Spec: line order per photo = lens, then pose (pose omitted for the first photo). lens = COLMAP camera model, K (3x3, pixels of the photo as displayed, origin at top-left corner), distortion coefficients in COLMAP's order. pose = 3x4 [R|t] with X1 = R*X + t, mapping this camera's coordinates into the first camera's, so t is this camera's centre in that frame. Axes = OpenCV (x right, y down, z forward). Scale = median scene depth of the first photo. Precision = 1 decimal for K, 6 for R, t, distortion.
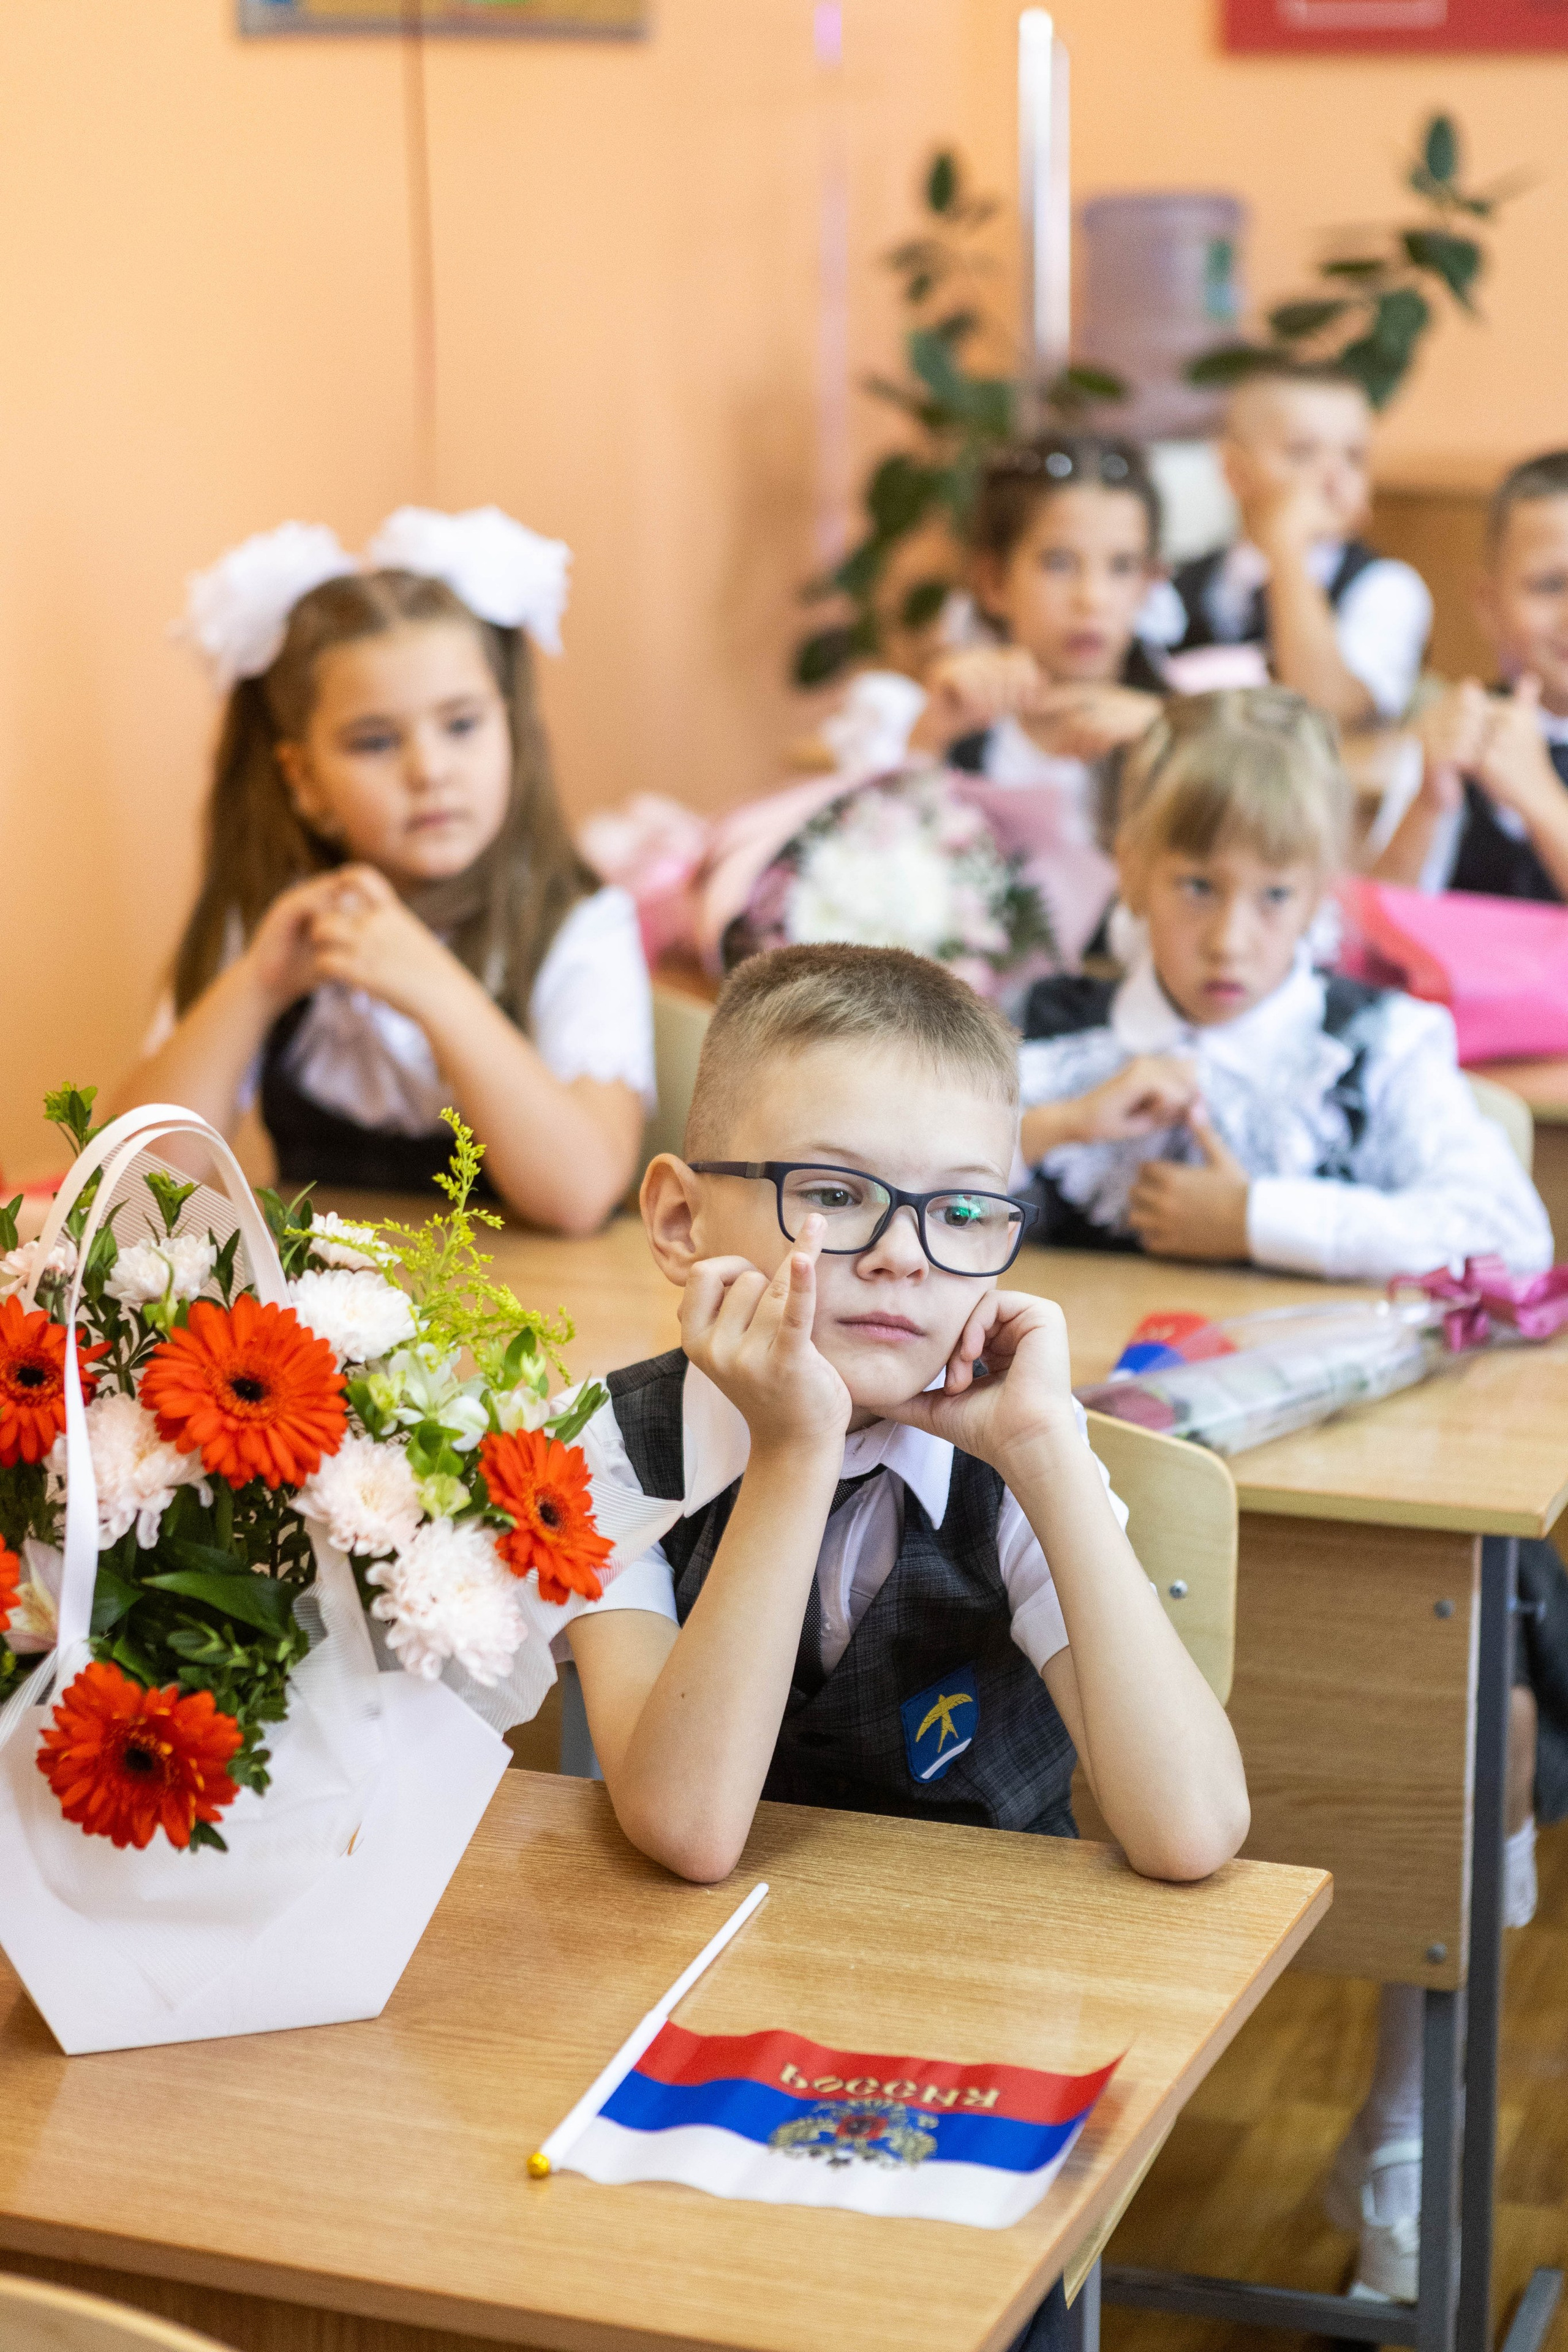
lens RADIAL K [[4484.5, 0, 784.0], [0, 4484.5, 1176.0], [0, 0, 1]] dist [-0.001318, -0.136923]
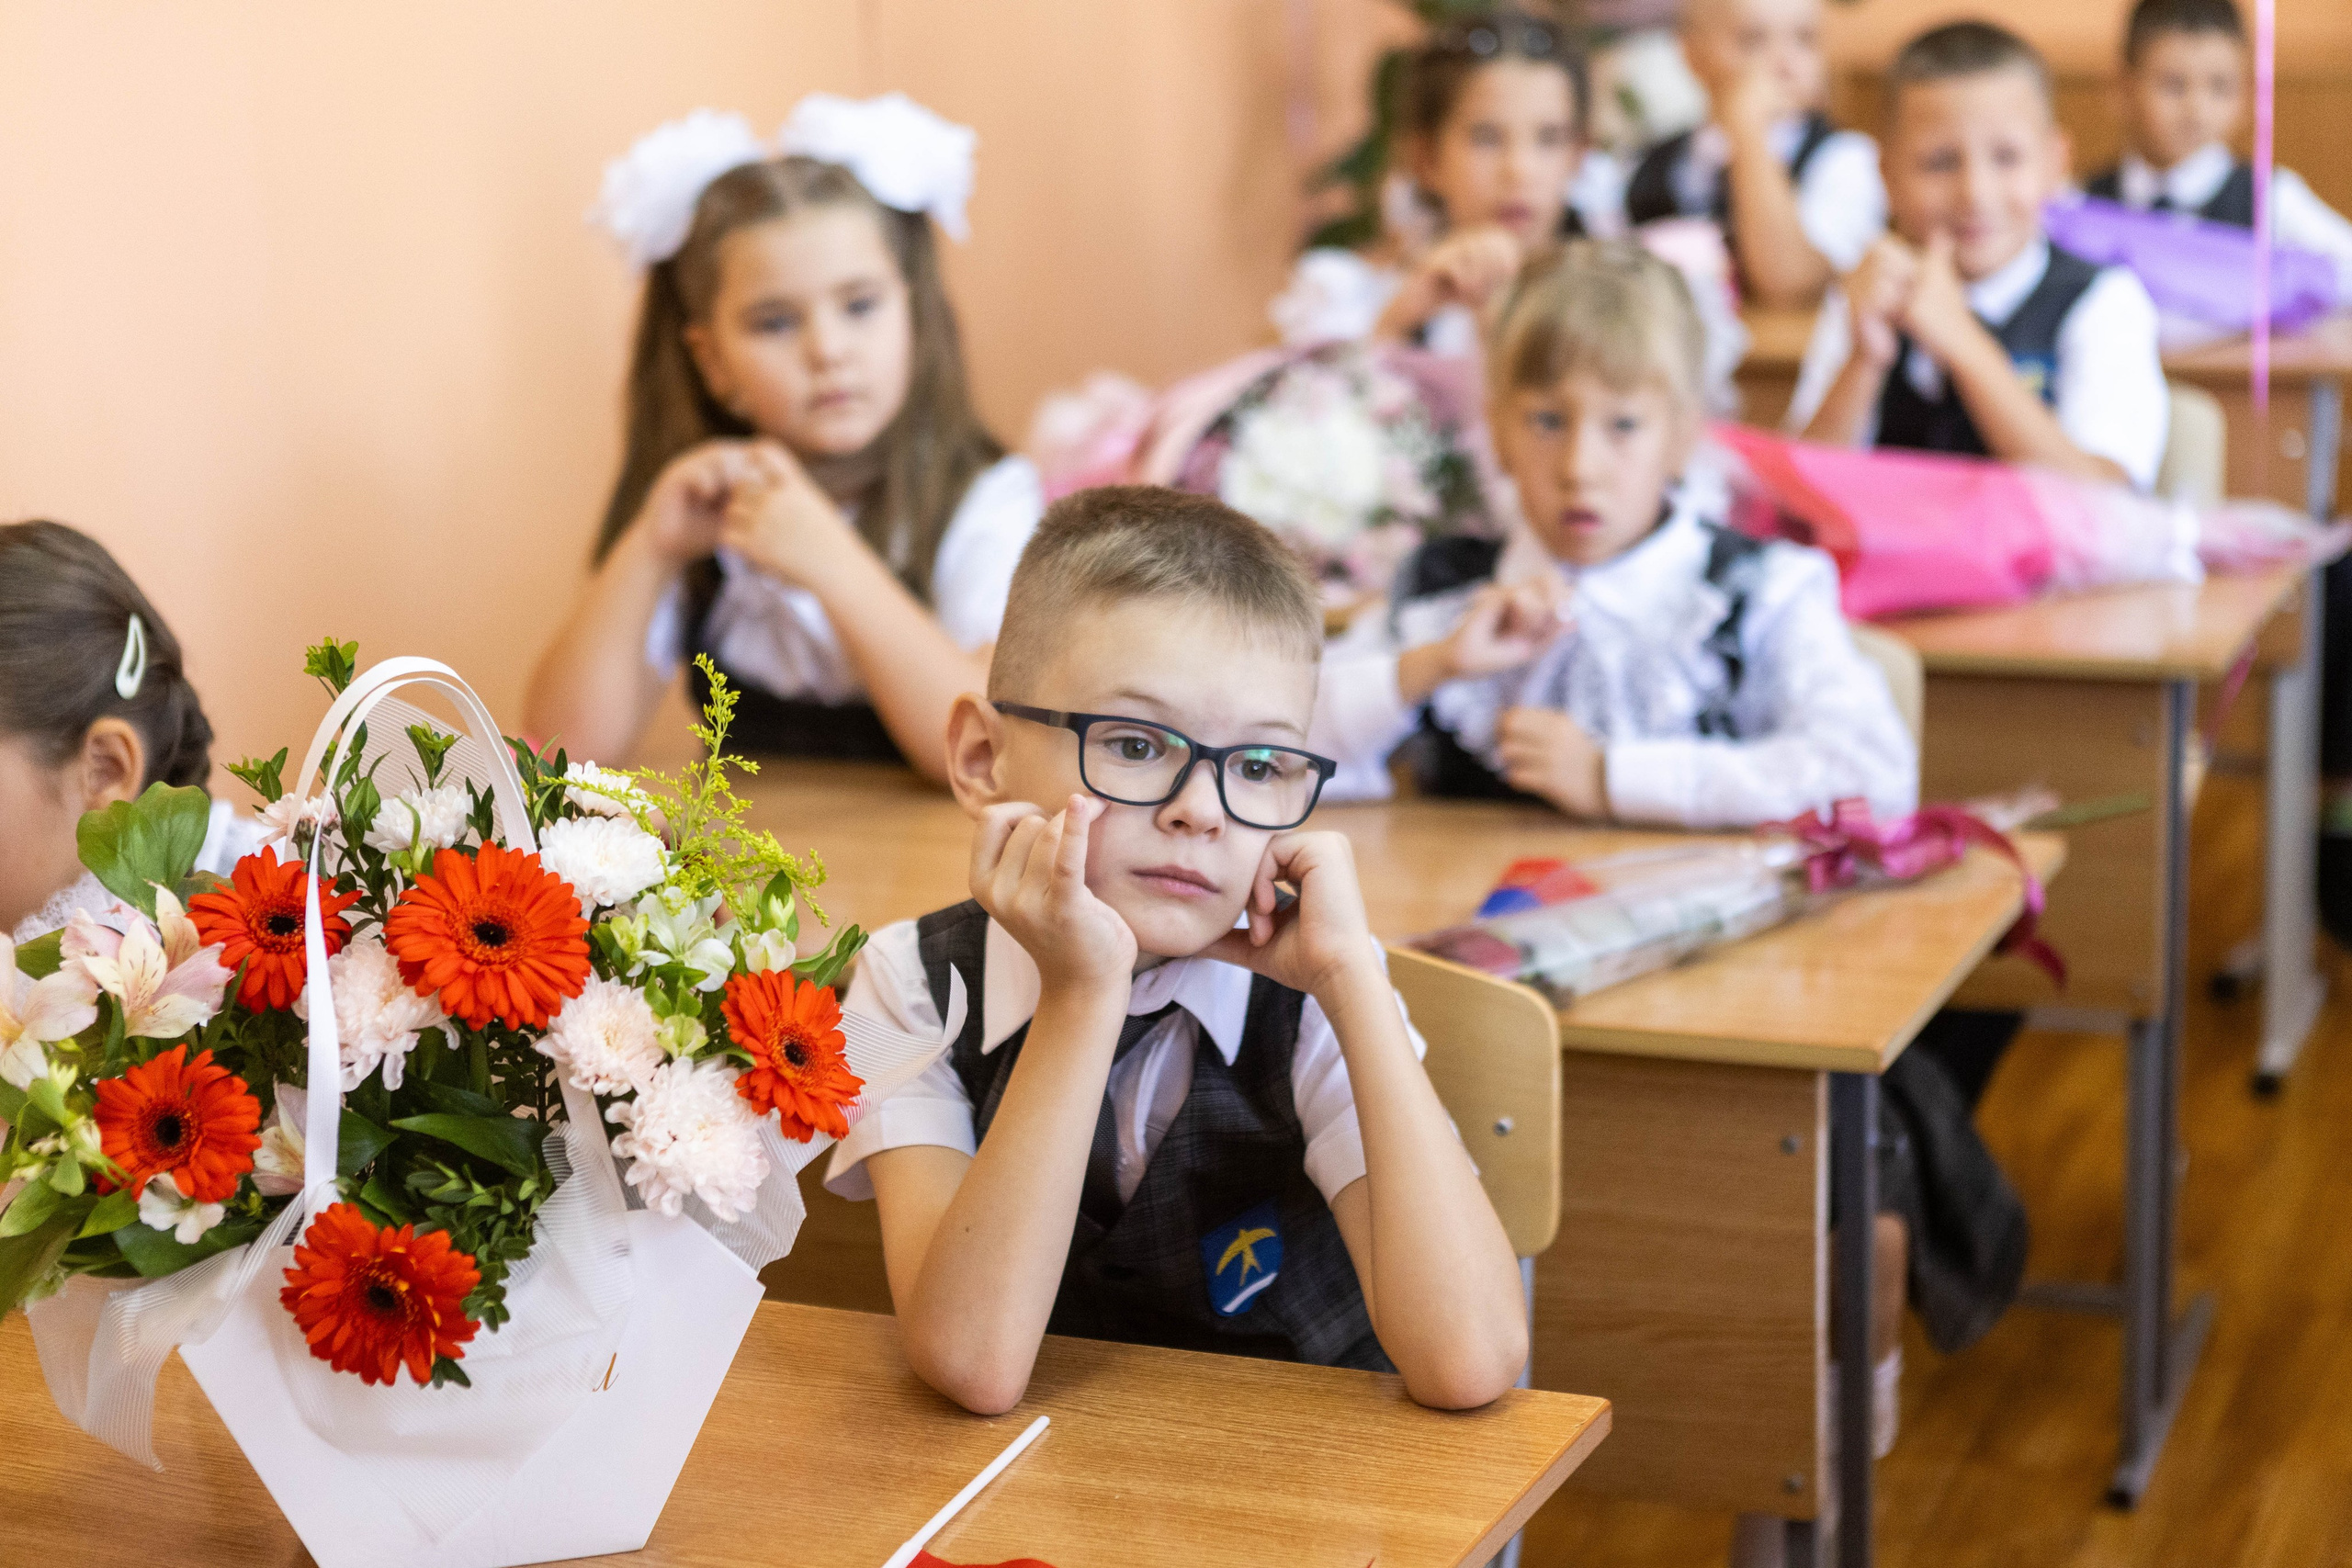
lens RADIAL K [[4288.6, 0, 1176.0], [0, 4288.6, 784.0], [0, 0, 1]] dist [-0.013013, 0.012239]
pose [[0.998537, -0.016311, -0.051547, 0.084952], [0.016597, 0.999849, 0.005130, 0.010919], [0.051456, -0.005978, 0.998657, 0.034770]]
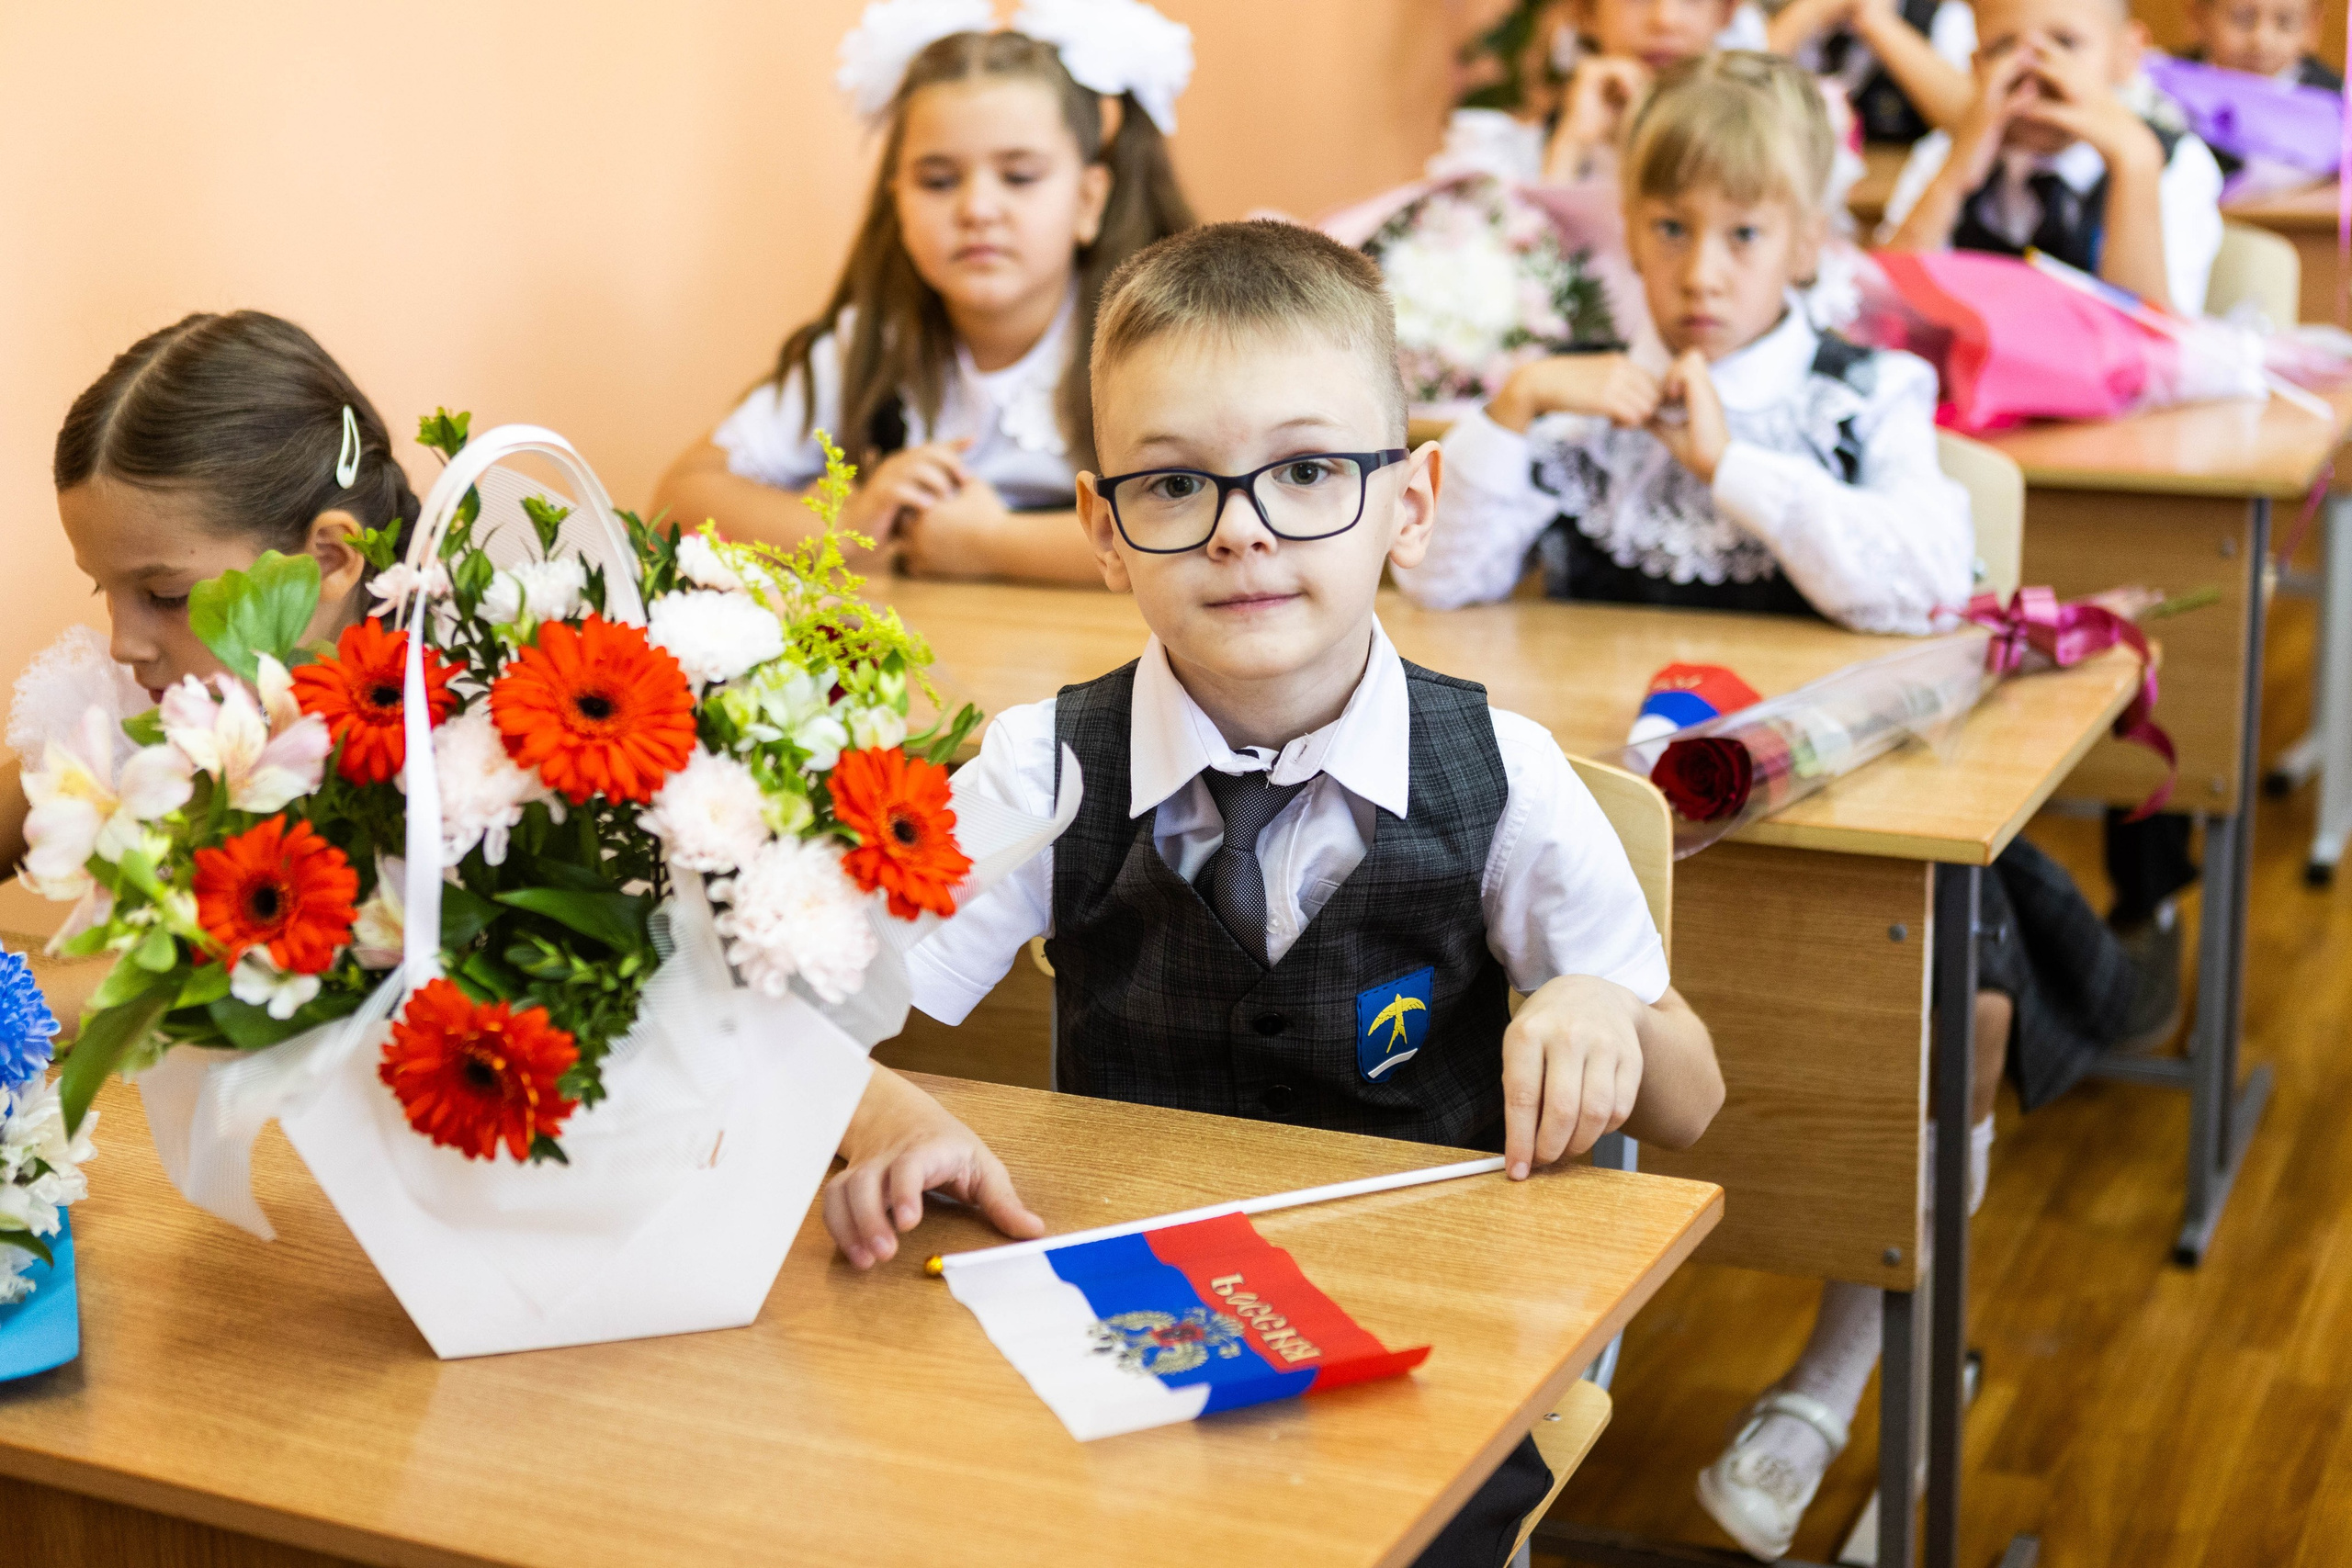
lens RADIAL K [[3645.7, 0, 1217.5], [0, 3645.7, 783.7], [0, 0, 1]] dist [-0.006944, -0.021107]
pose [[0.996380, -0.001468, -0.085004, 0.087062], [0.006172, 0.998461, 0.055106, 0.020156], [0.084793, -0.055431, 0.994856, 0.194531]]
